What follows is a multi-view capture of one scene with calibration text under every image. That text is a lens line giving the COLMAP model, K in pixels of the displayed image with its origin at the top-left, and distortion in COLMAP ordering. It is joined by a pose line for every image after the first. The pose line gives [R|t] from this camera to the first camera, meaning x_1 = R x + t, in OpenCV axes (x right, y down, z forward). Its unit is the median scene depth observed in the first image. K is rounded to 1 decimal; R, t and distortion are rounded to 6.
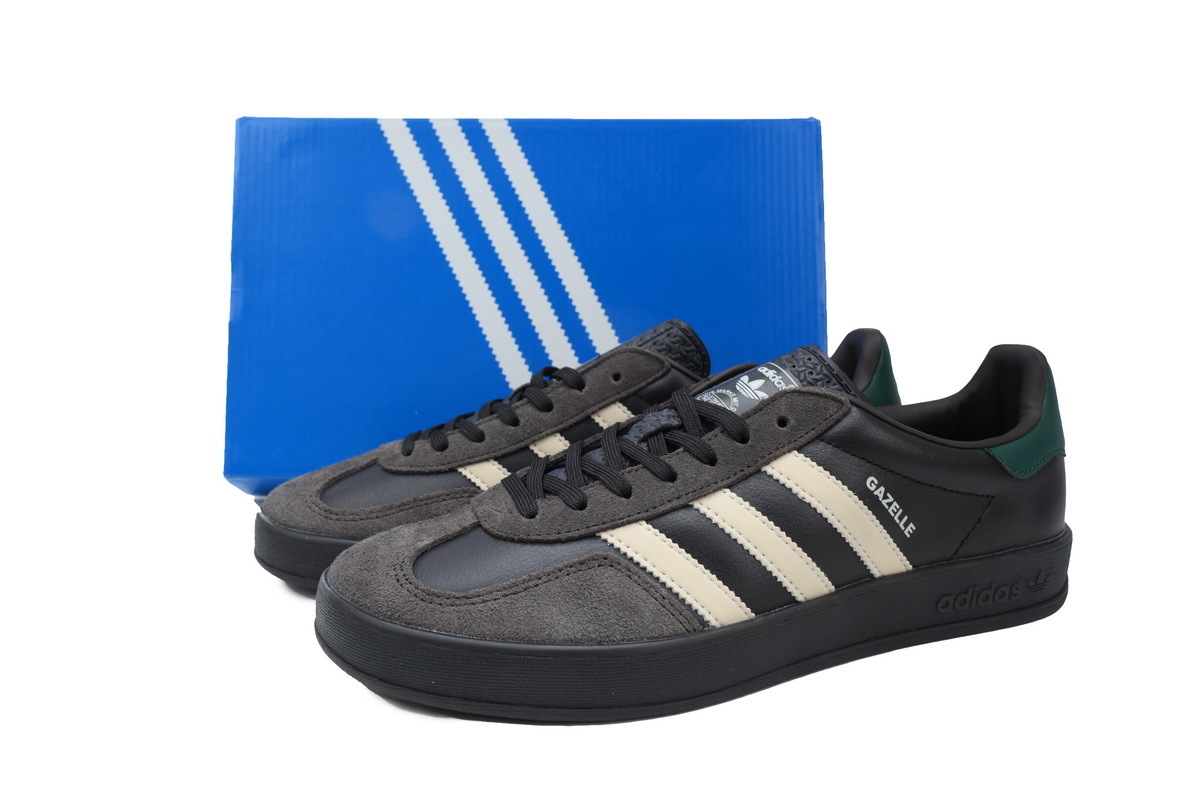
lens RADIAL K [[917.0, 0, 598.6], [0, 917.0, 404.0], [0, 0, 1]] dist [-0.001333, 0.004258]
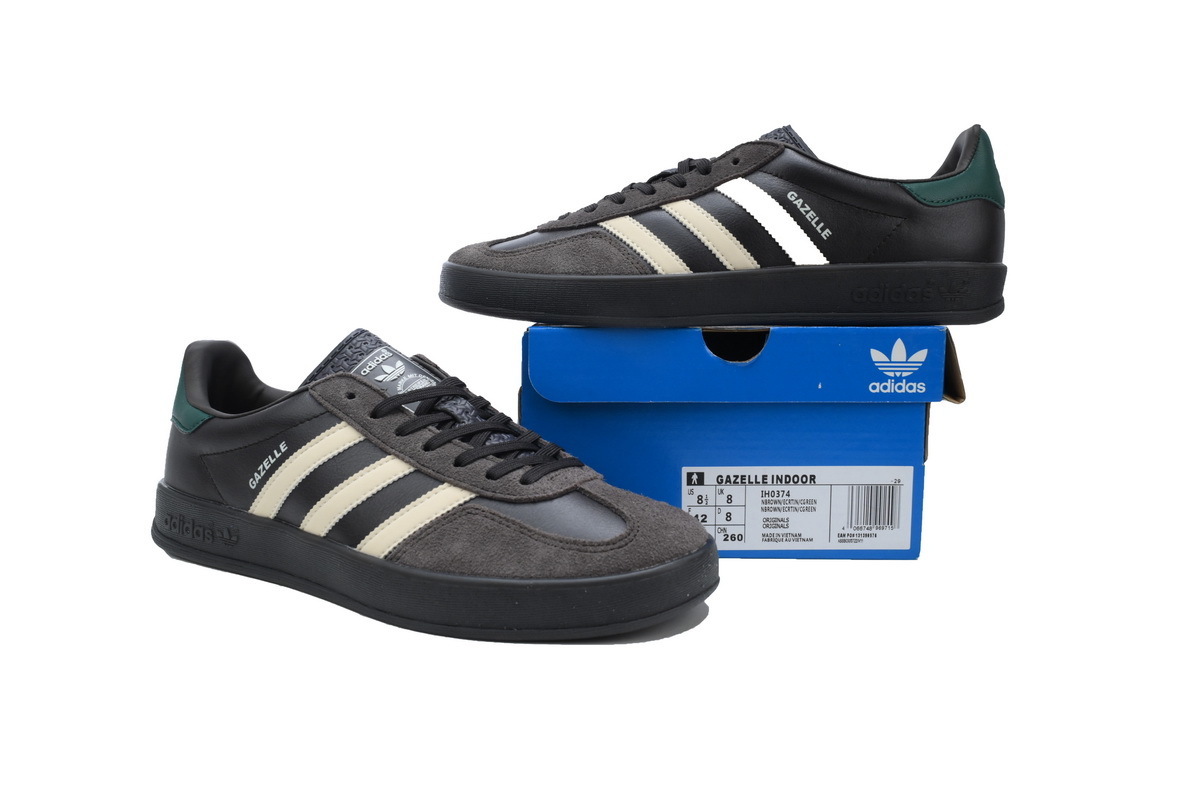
lens RADIAL K [[917.0, 0, 602.0], [0, 917.0, 405.6], [0, 0, 1]] dist [-0.001333, 0.004258]
pose [[0.924935, 0.028112, -0.379084, 0.573579], [-0.071606, 0.992293, -0.101126, 0.574661], [0.373320, 0.120680, 0.919820, -0.381203]]
